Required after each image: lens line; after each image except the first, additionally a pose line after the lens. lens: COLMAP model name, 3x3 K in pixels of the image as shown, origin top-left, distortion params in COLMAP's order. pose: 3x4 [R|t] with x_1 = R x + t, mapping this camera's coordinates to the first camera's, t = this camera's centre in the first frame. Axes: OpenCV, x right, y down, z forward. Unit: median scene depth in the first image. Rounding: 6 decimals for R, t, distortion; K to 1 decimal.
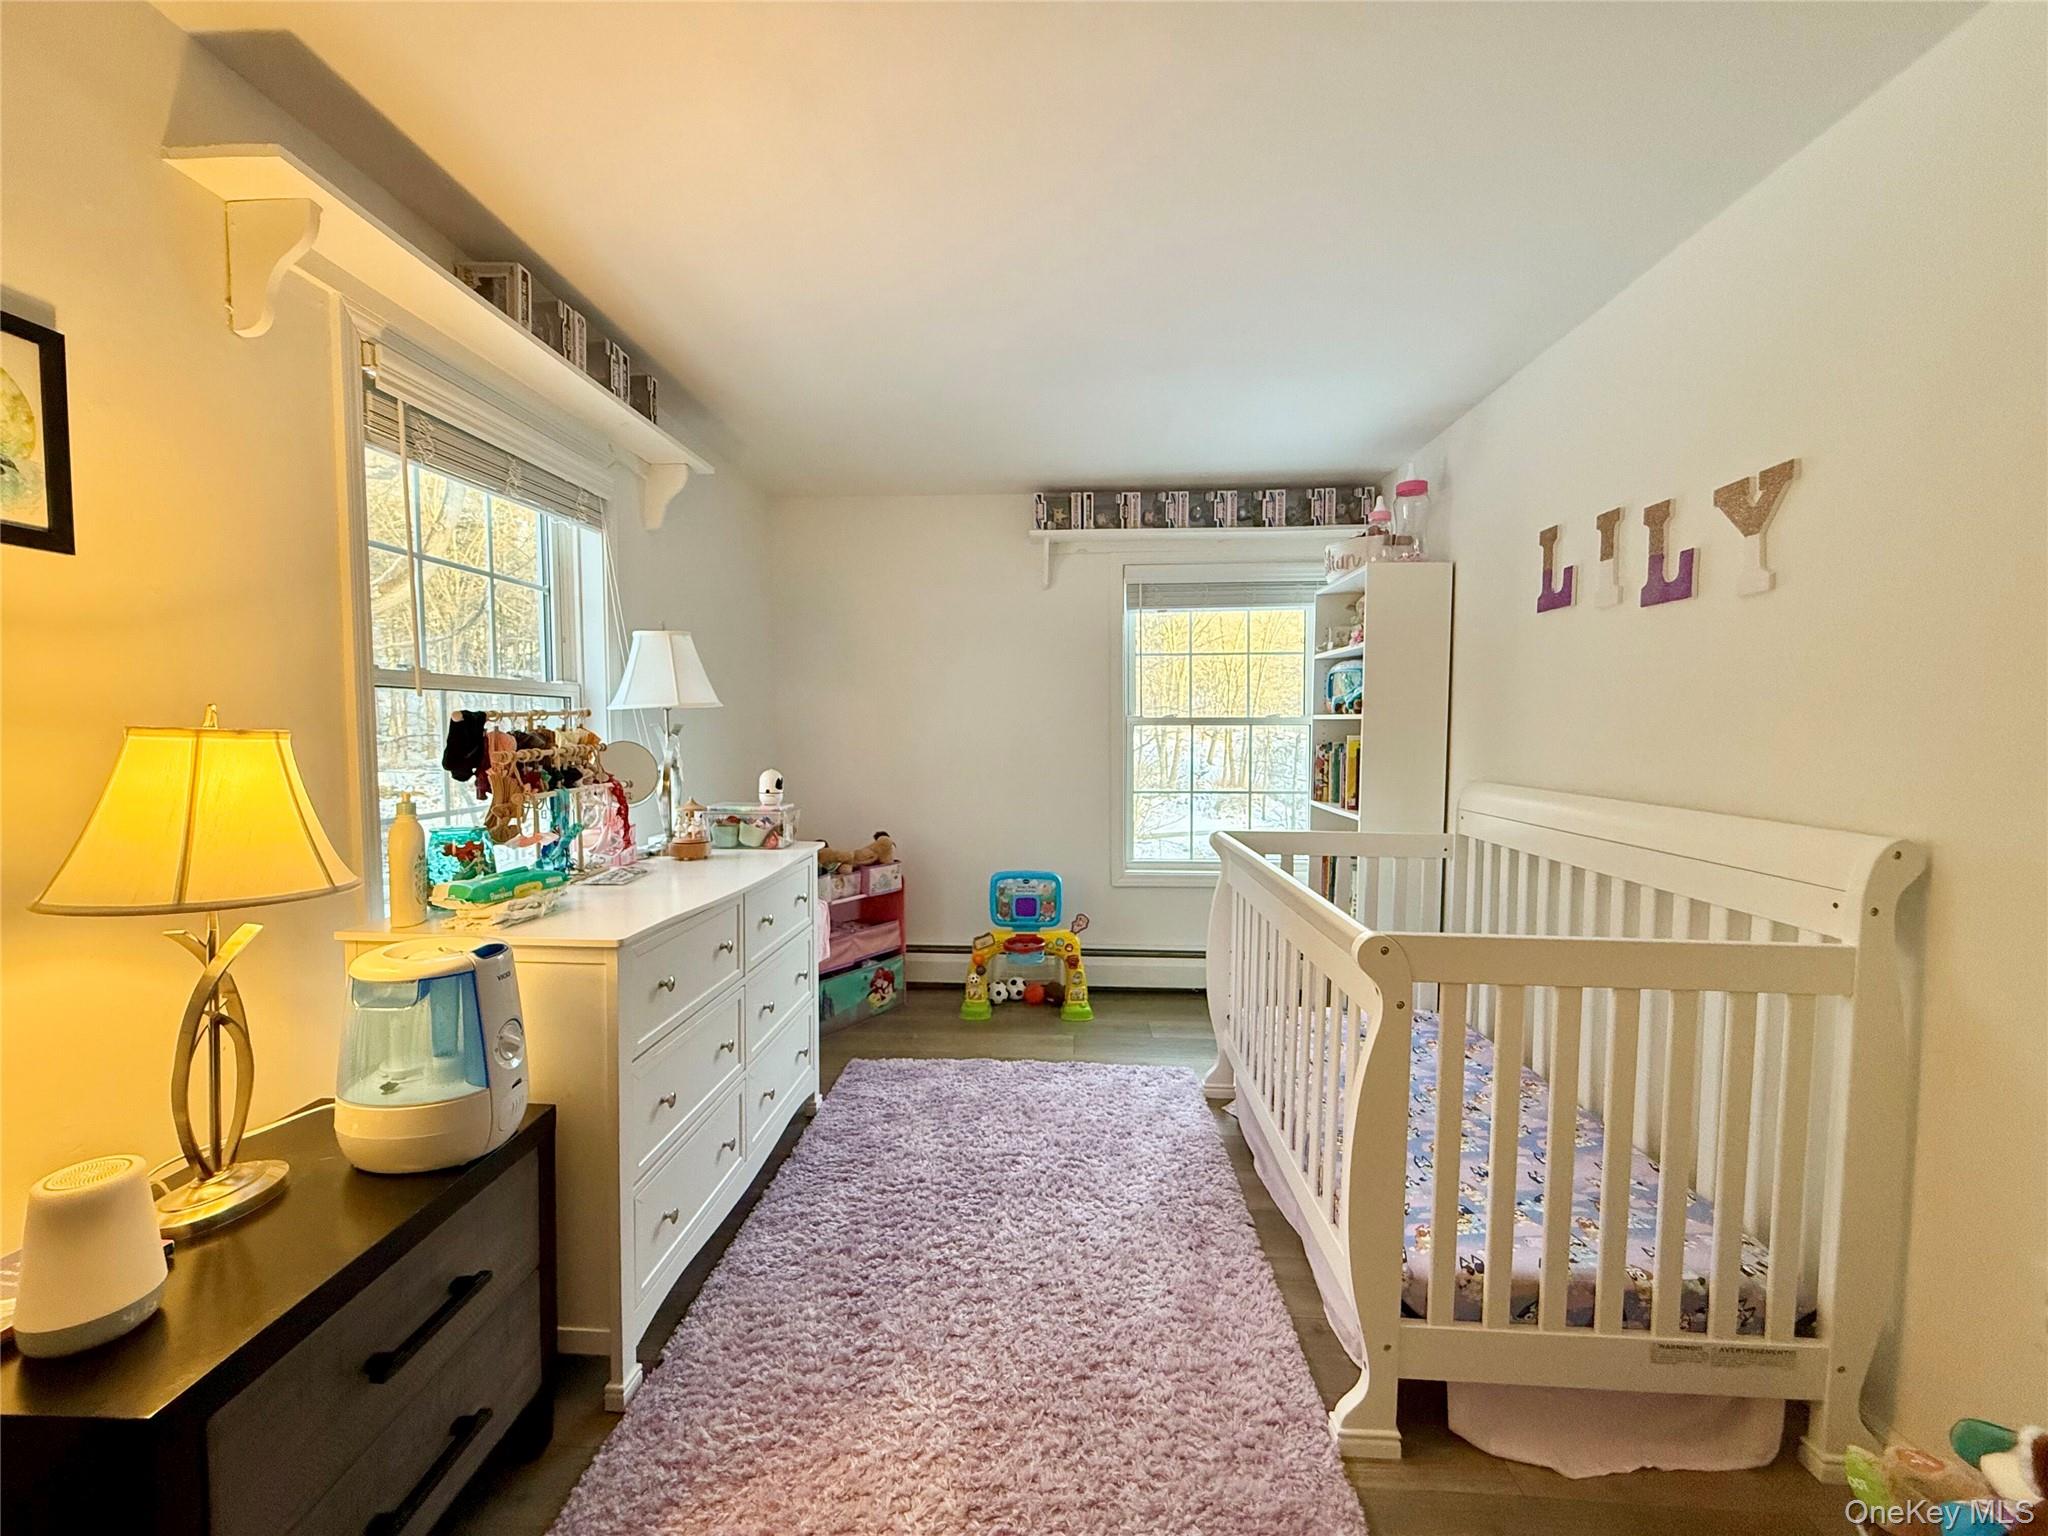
lens RADIAL K [[819.0, 0, 1016.2], [0, 819.0, 768.3], [0, 0, 1]] dist [-0.000287, 0.000410]
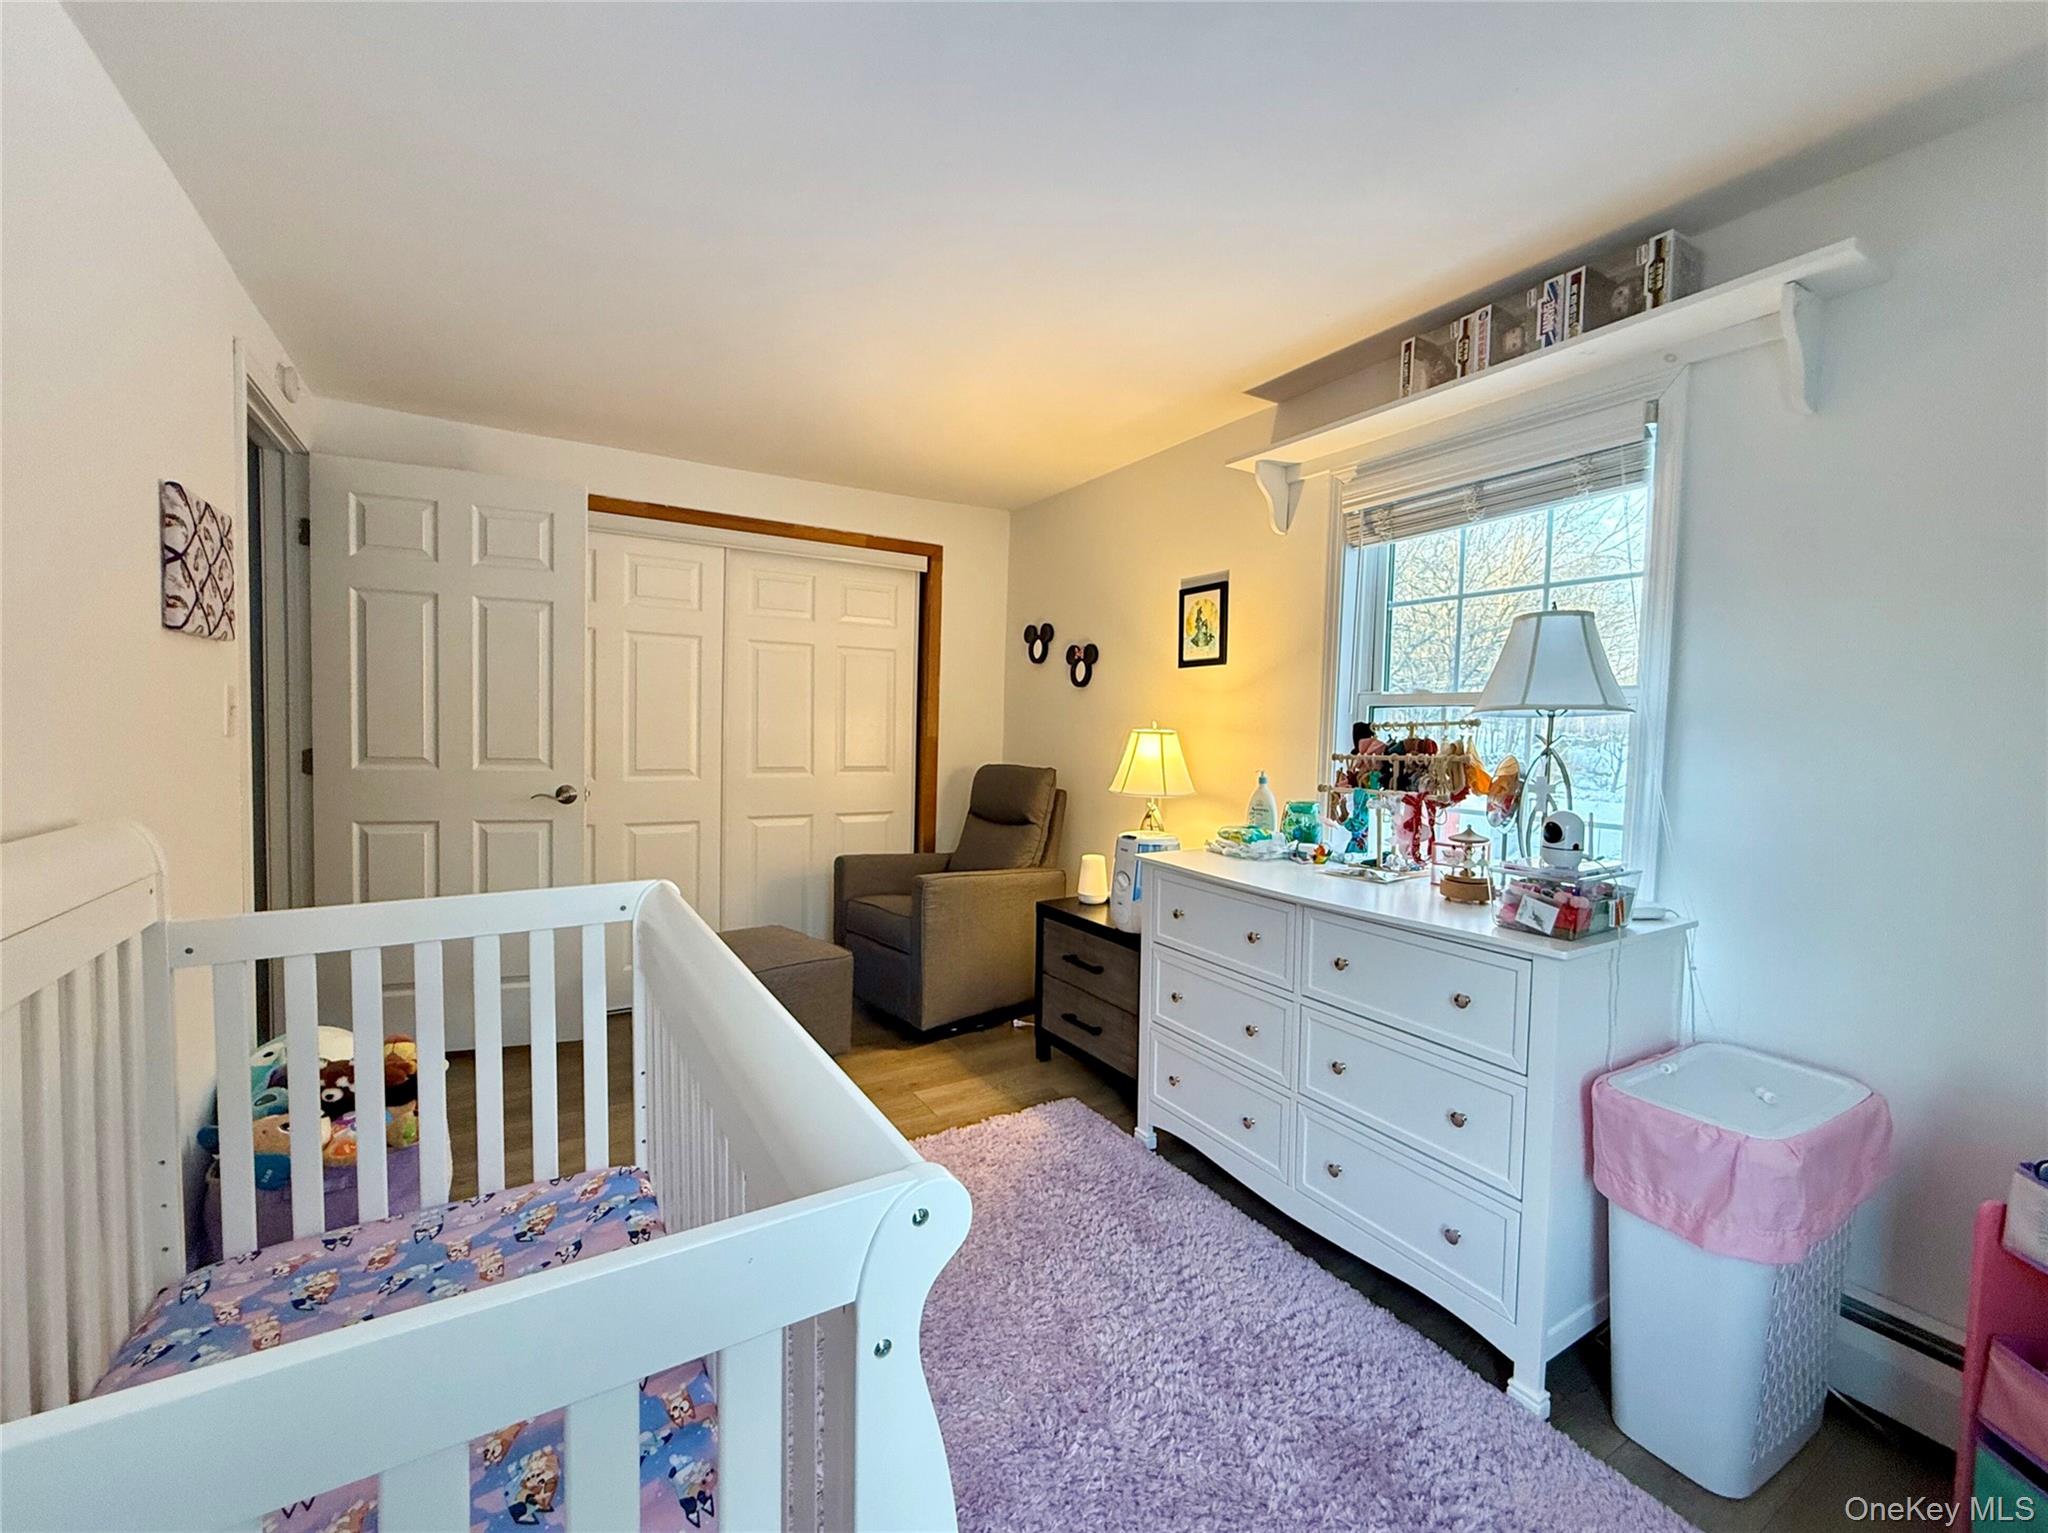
lens RADIAL K [[831.8, 0, 1027.3], [0, 831.8, 767.3], [0, 0, 1]] dist [0.000483, 0.000036]
pose [[-0.820362, 0.008711, -0.571778, 0.486673], [-0.052467, 0.994520, 0.090430, -0.082289], [0.569432, 0.104185, -0.815409, 1.608059]]
